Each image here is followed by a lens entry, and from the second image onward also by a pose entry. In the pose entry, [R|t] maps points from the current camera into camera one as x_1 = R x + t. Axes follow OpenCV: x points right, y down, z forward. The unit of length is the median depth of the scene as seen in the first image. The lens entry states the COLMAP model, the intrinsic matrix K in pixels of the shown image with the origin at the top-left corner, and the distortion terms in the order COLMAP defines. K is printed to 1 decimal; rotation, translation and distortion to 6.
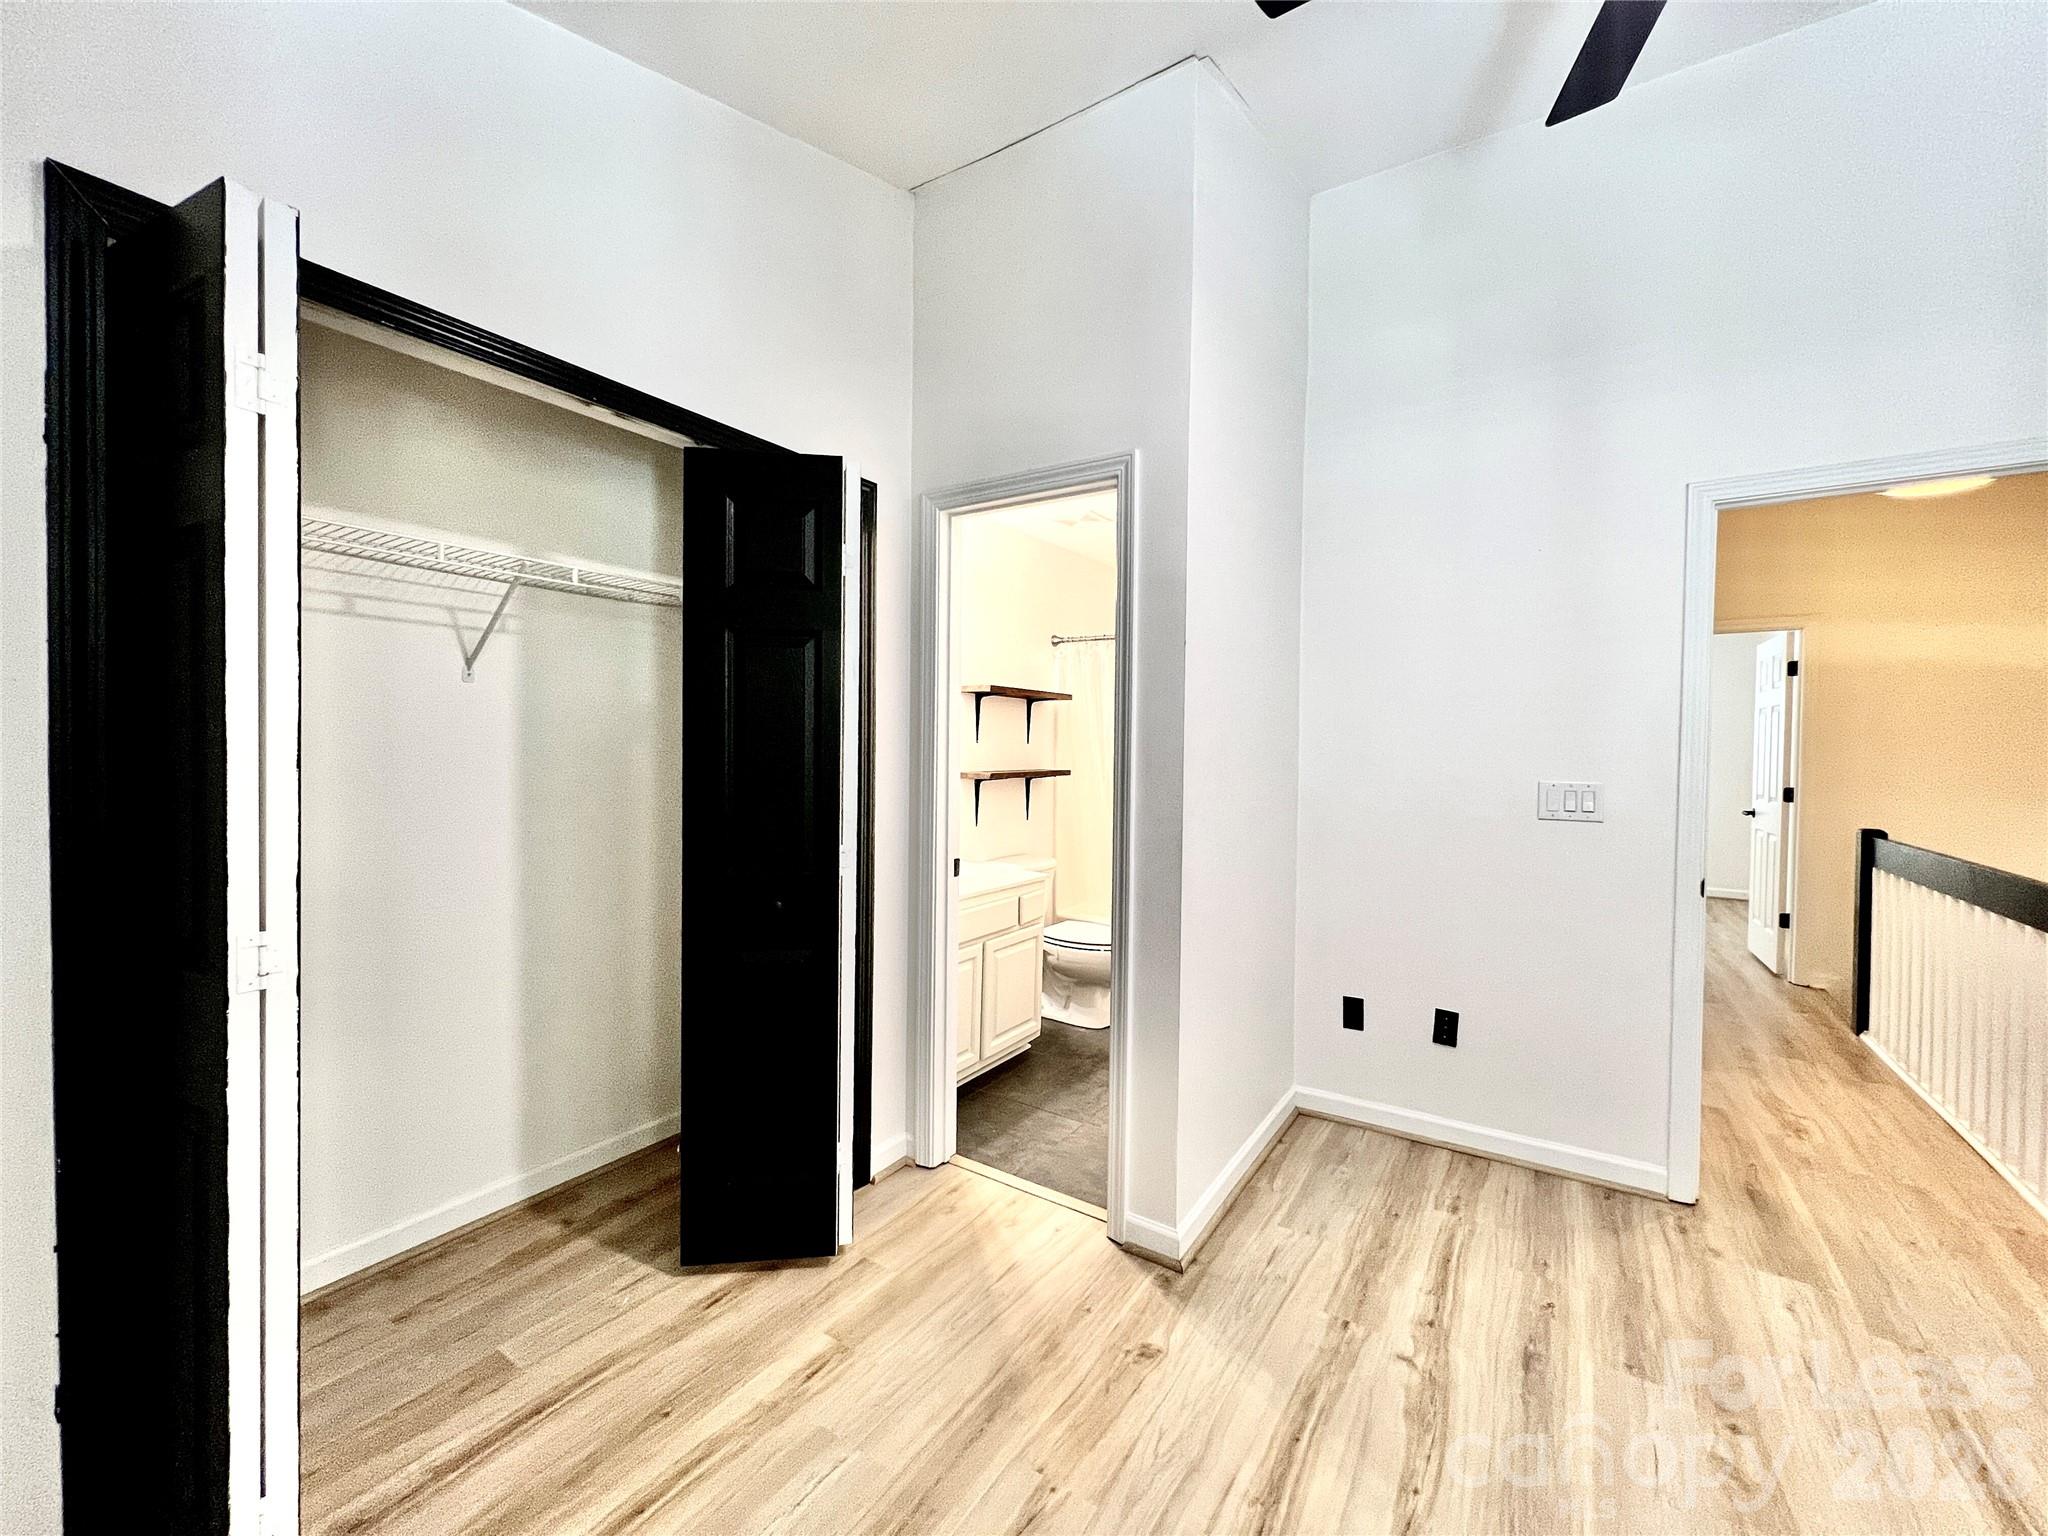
lens RADIAL K [[814.5, 0, 1024.0], [0, 814.5, 768.0], [0, 0, 1]] dist [0.000240, 0.000105]
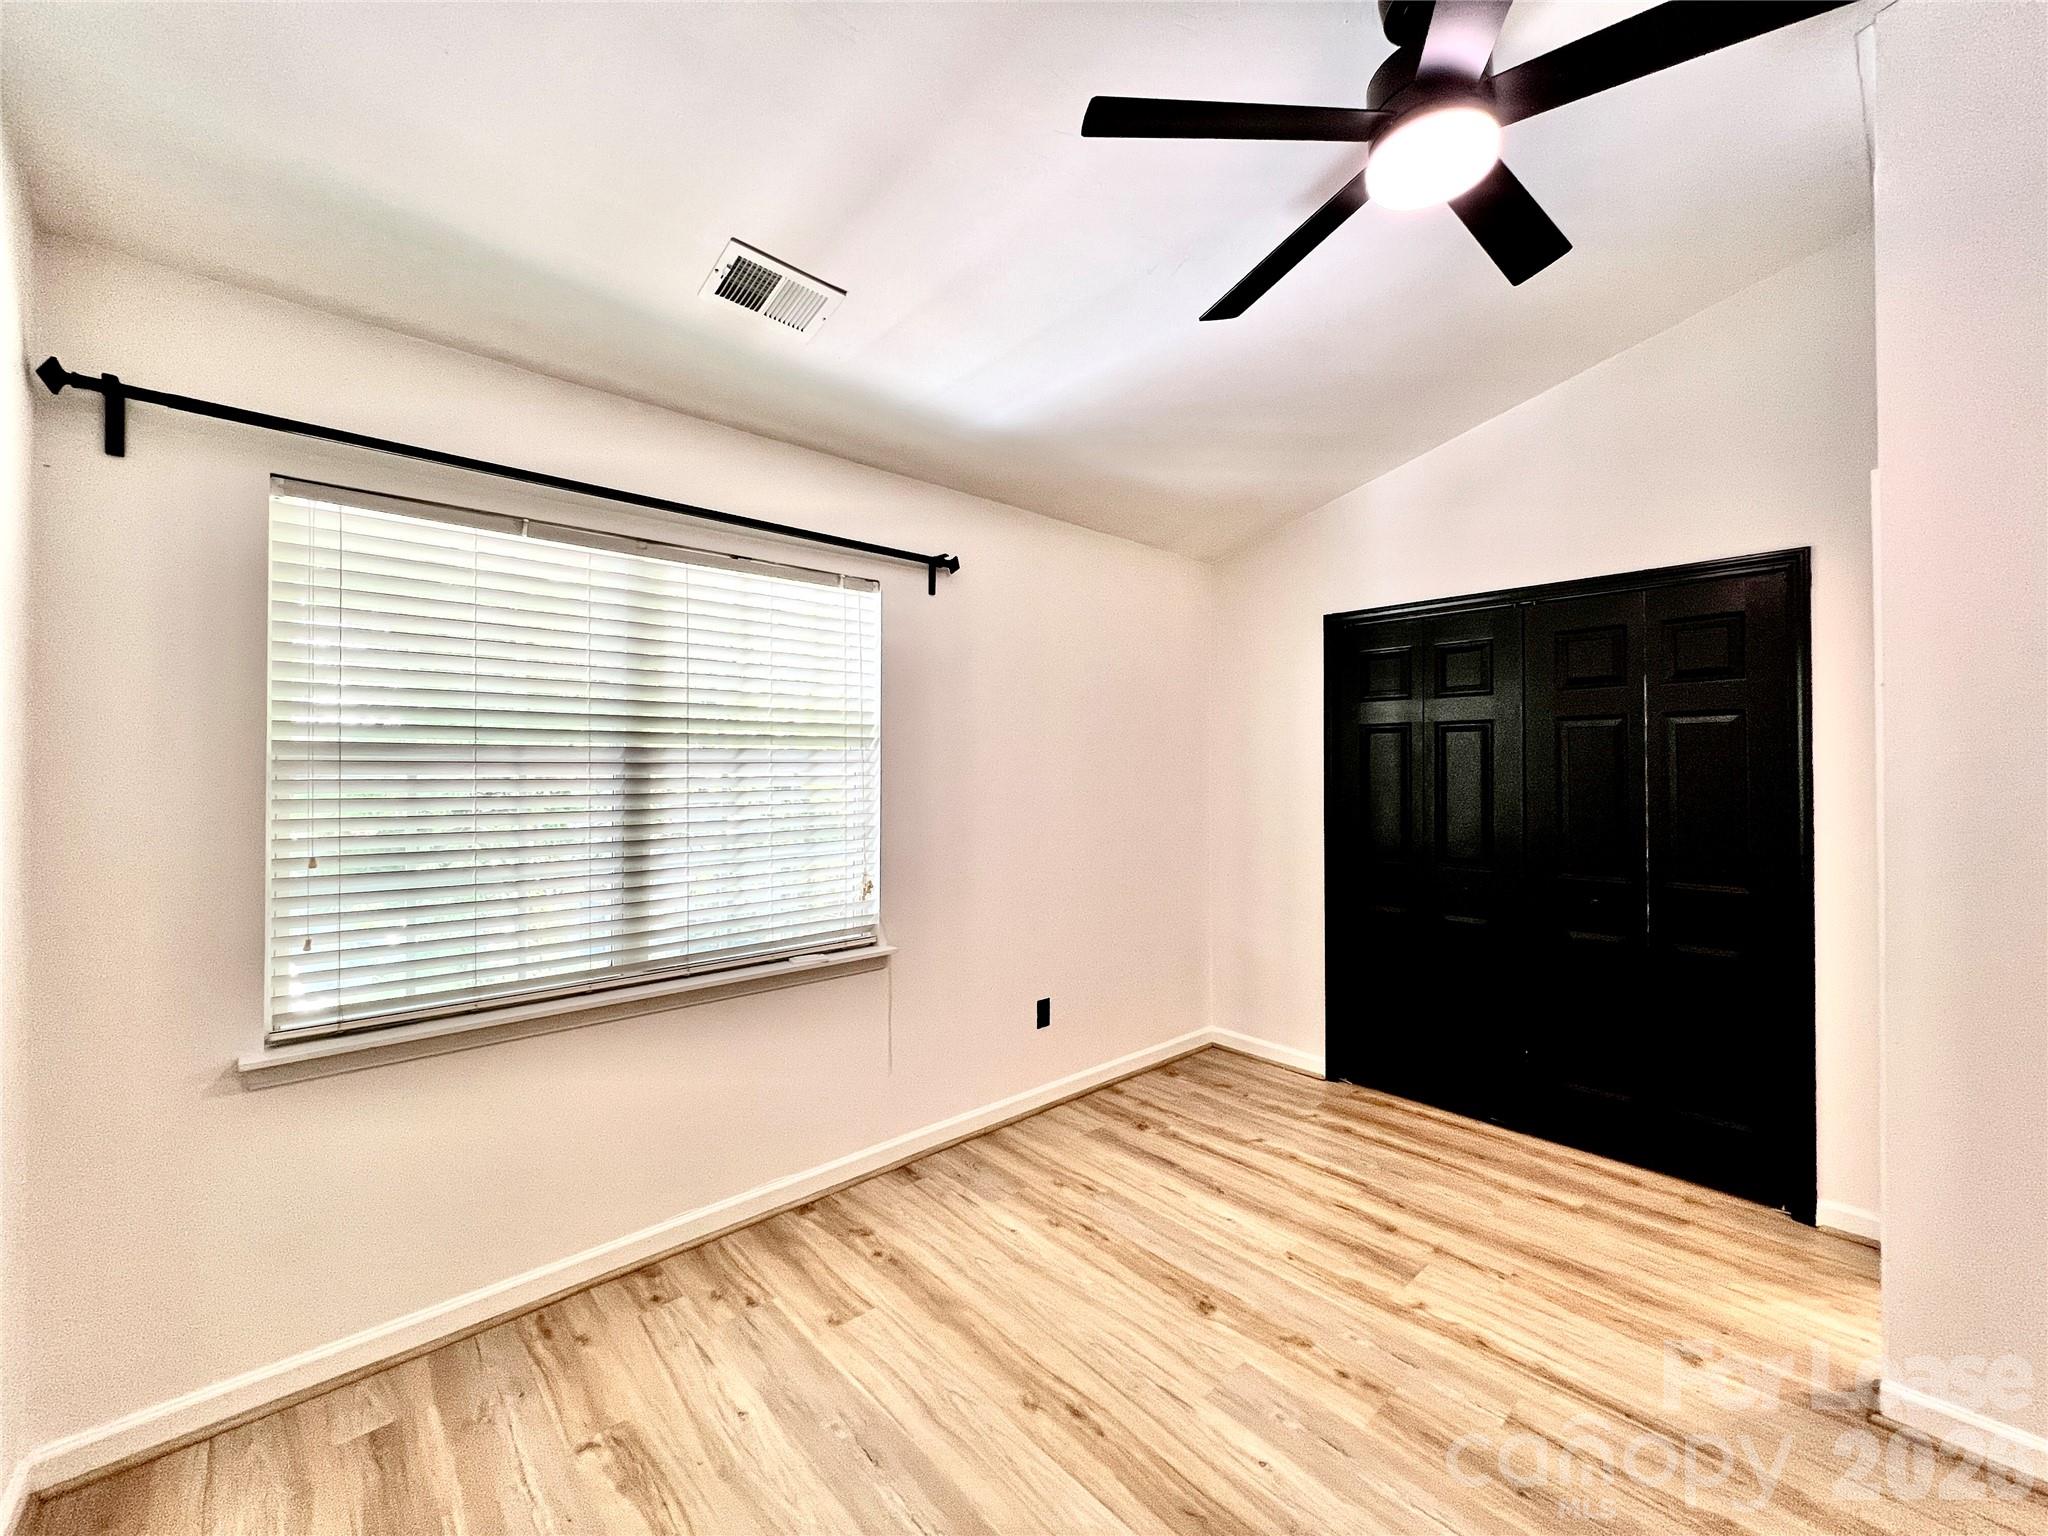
lens RADIAL K [[814.5, 0, 1024.0], [0, 814.5, 768.0], [0, 0, 1]] dist [0.000240, 0.000105]
pose [[-0.254584, -0.016189, -0.966915, 1.533577], [-0.015769, 0.999796, -0.012588, -0.052633], [0.966922, 0.012042, -0.254787, 0.424401]]
